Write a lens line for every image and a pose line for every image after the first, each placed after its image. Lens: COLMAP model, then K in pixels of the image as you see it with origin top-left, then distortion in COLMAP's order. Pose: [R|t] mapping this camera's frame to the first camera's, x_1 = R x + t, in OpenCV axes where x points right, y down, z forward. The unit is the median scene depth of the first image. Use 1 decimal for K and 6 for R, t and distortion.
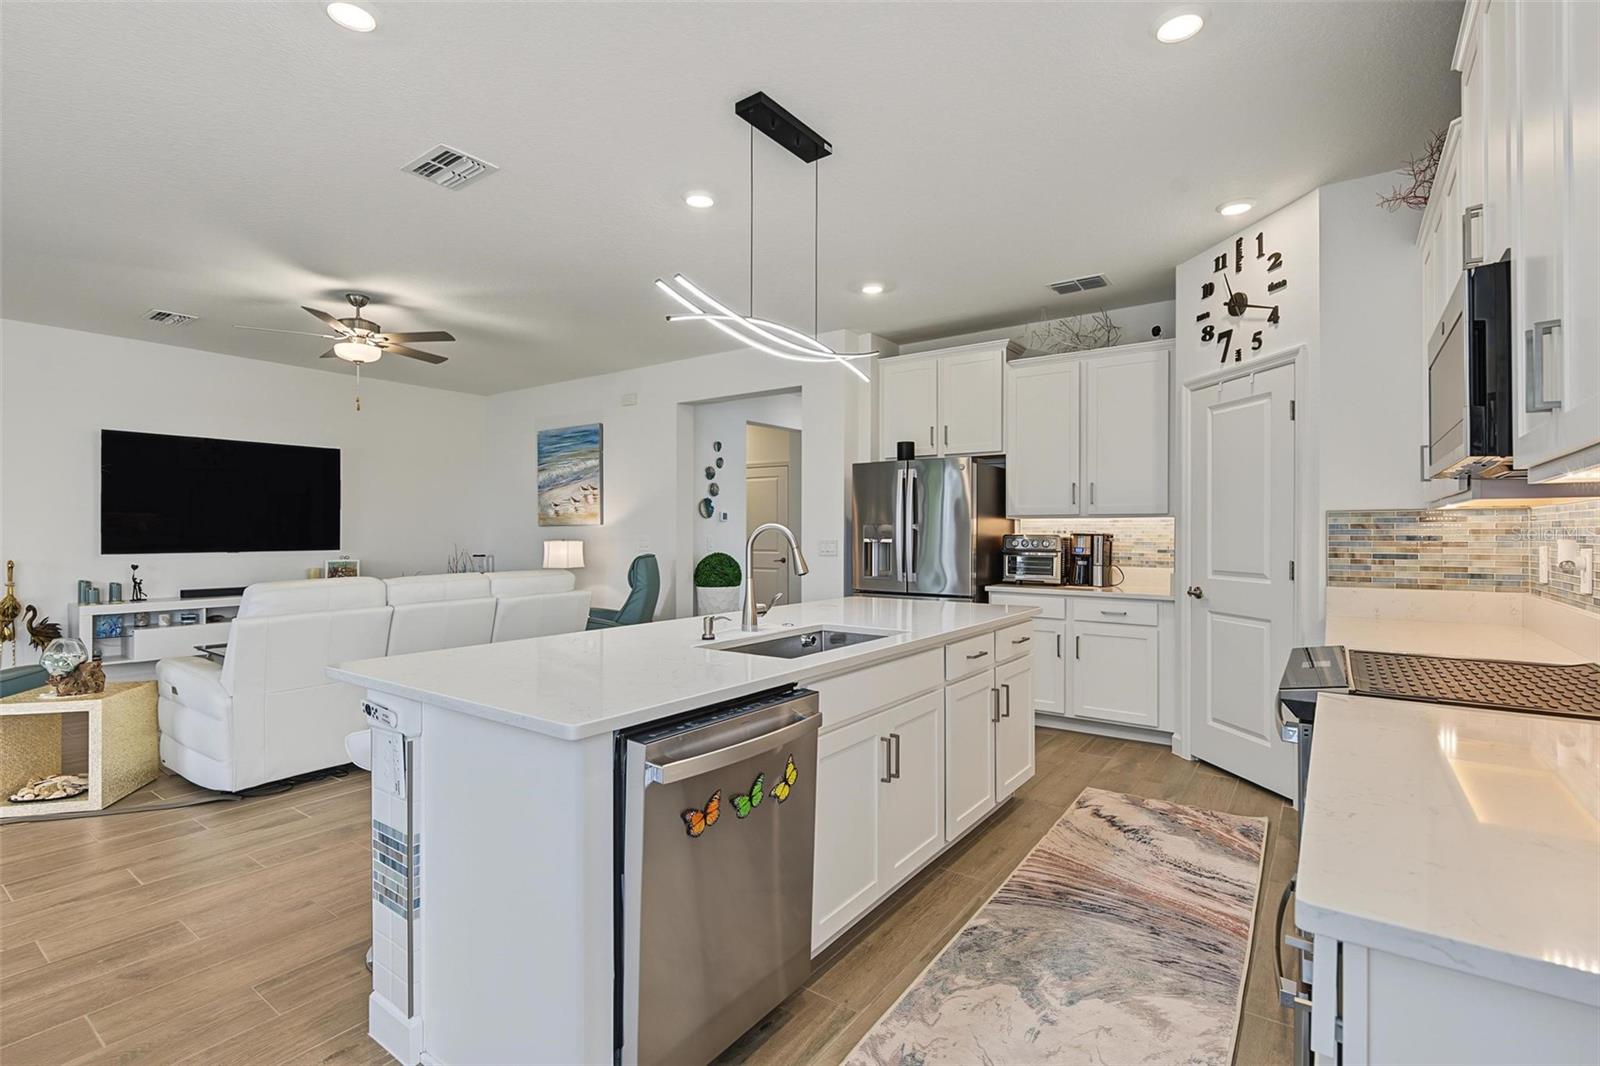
lens RADIAL K [[738.8, 0, 796.5], [0, 738.8, 531.8], [0, 0, 1]] dist [0.000960, -0.000255]
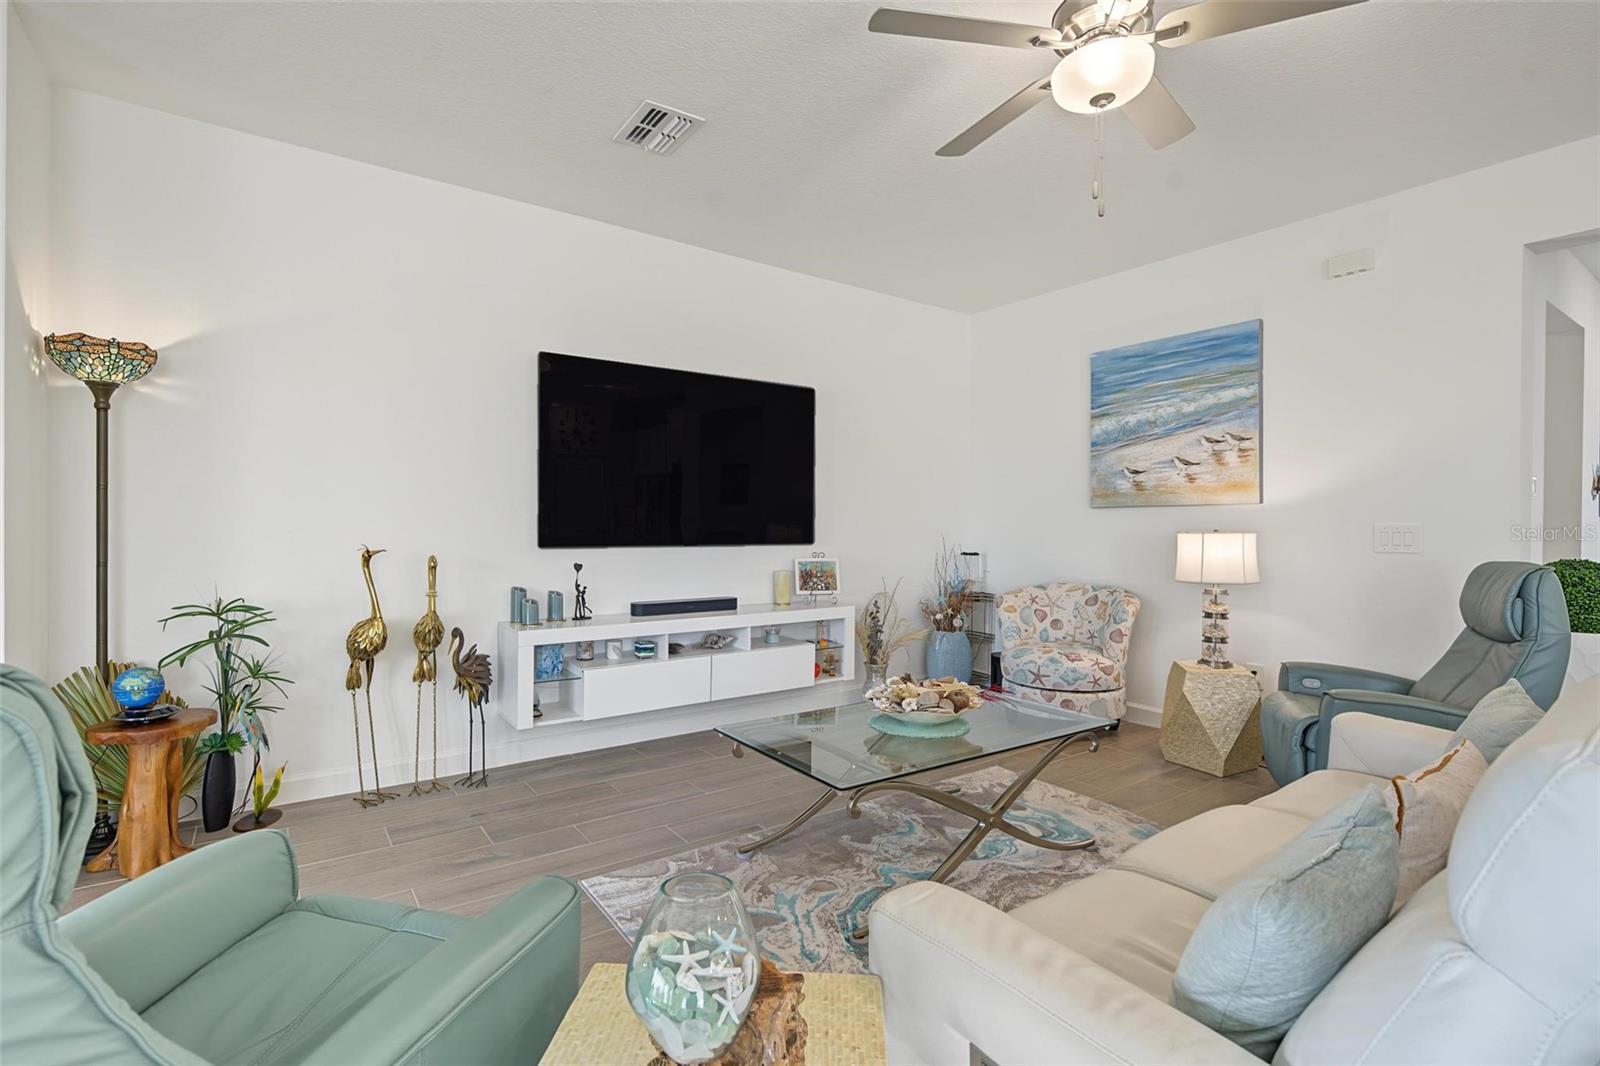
lens RADIAL K [[738.8, 0, 796.5], [0, 738.8, 531.8], [0, 0, 1]] dist [0.000960, -0.000255]
pose [[0.948245, 0.008684, -0.317421, -0.605257], [-0.005606, 0.999928, 0.010606, 0.010744], [0.317490, -0.008278, 0.948225, 0.534328]]
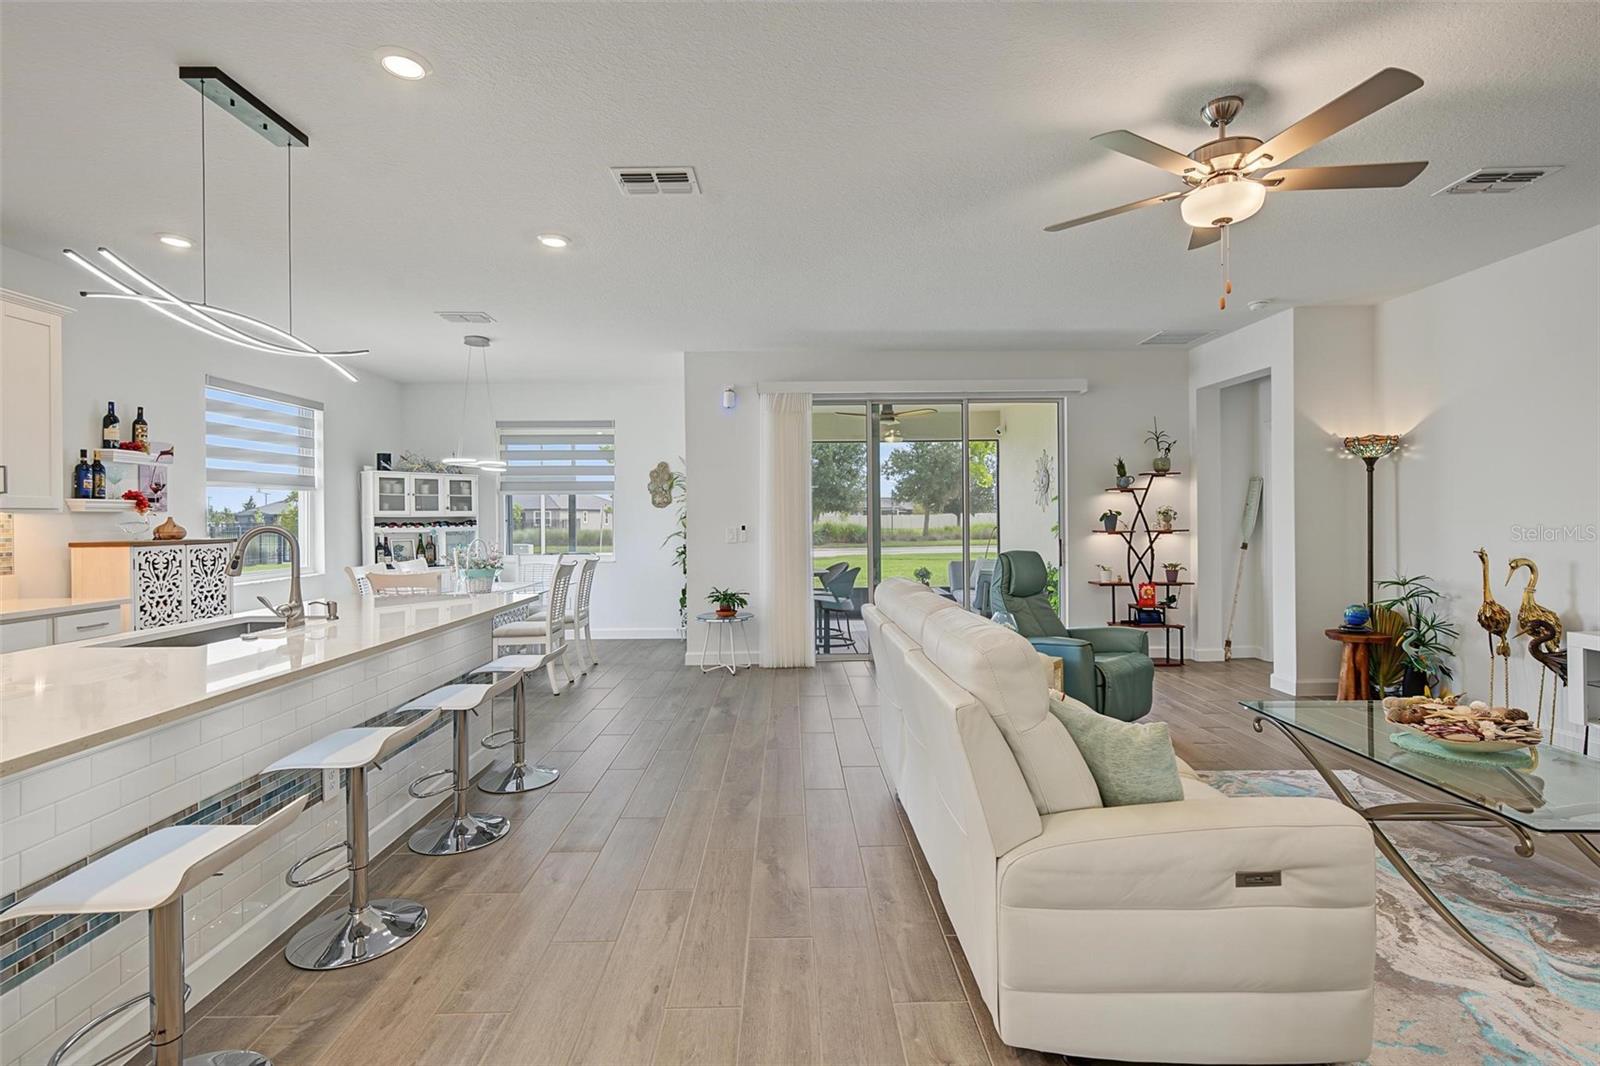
lens RADIAL K [[711.2, 0, 800.5], [0, 711.2, 520.0], [0, 0, 1]] dist [0.000649, -0.000240]
pose [[-0.798532, 0.005983, -0.601923, -0.015200], [0.006657, 0.999977, 0.001109, -0.007947], [0.601916, -0.003121, -0.798553, 1.201865]]
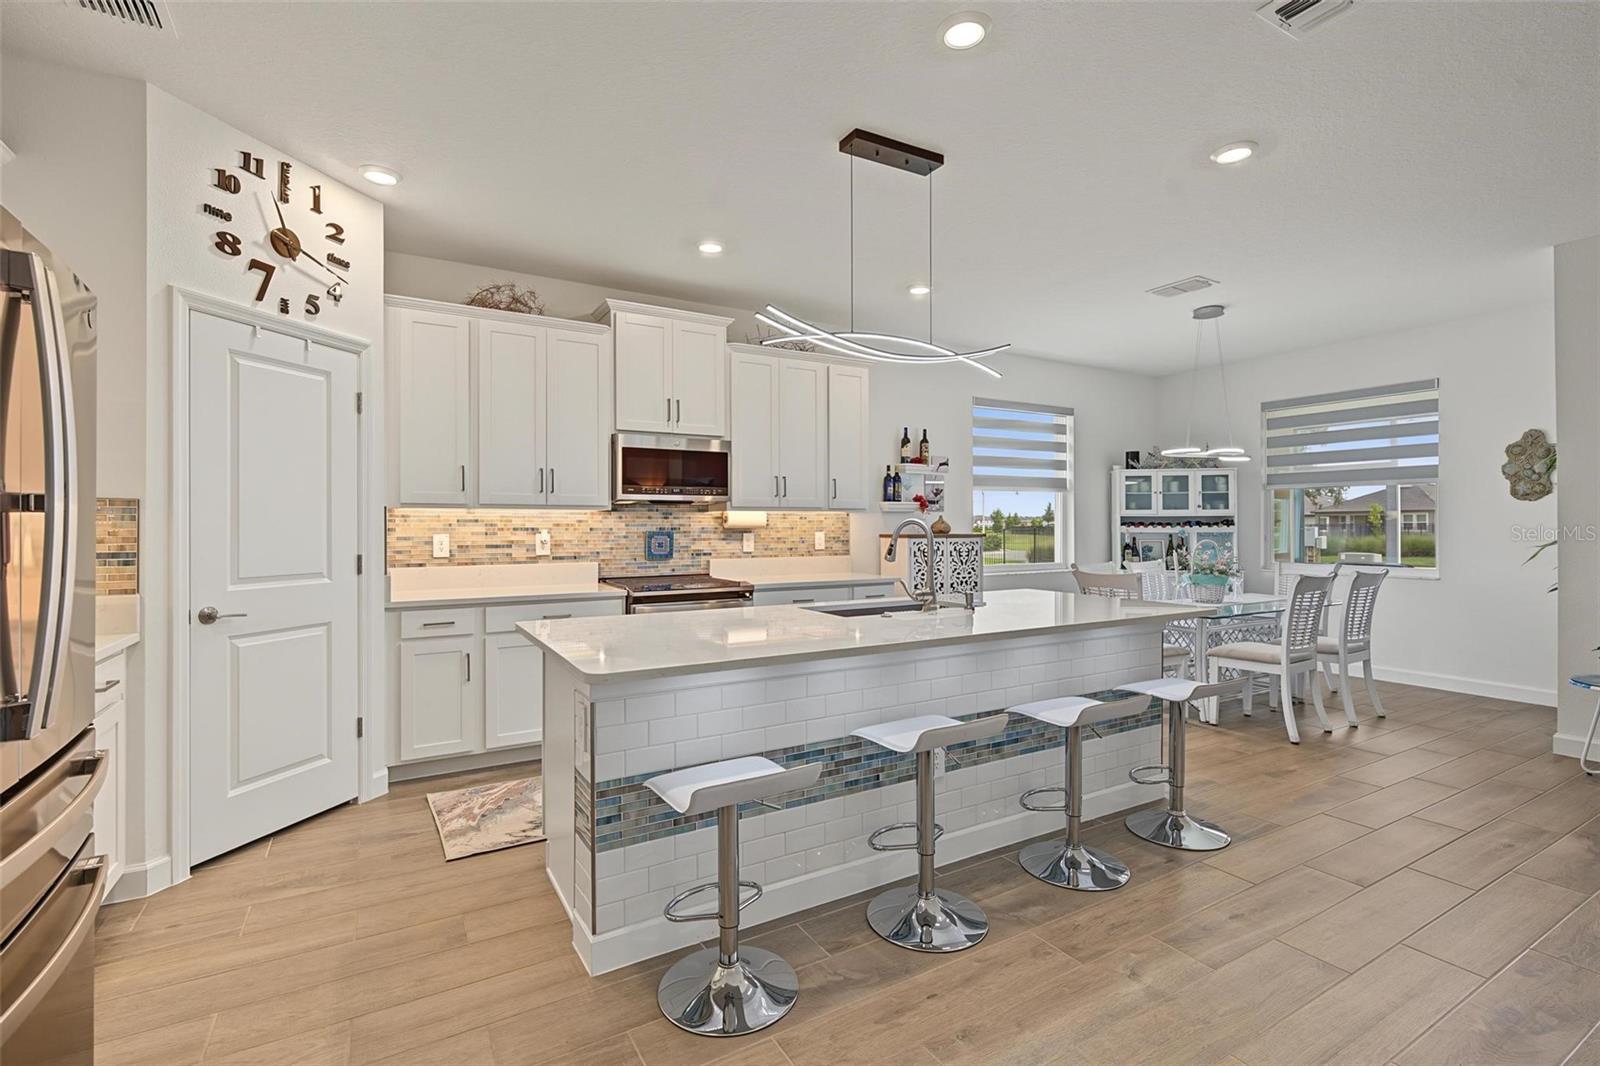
lens RADIAL K [[723.5, 0, 794.3], [0, 723.5, 524.2], [0, 0, 1]] dist [-0.000227, -0.000137]
pose [[-0.914155, 0.001362, 0.405362, -0.174102], [0.000258, 0.999996, -0.002779, 0.001102], [-0.405365, -0.002436, -0.914152, 1.130939]]
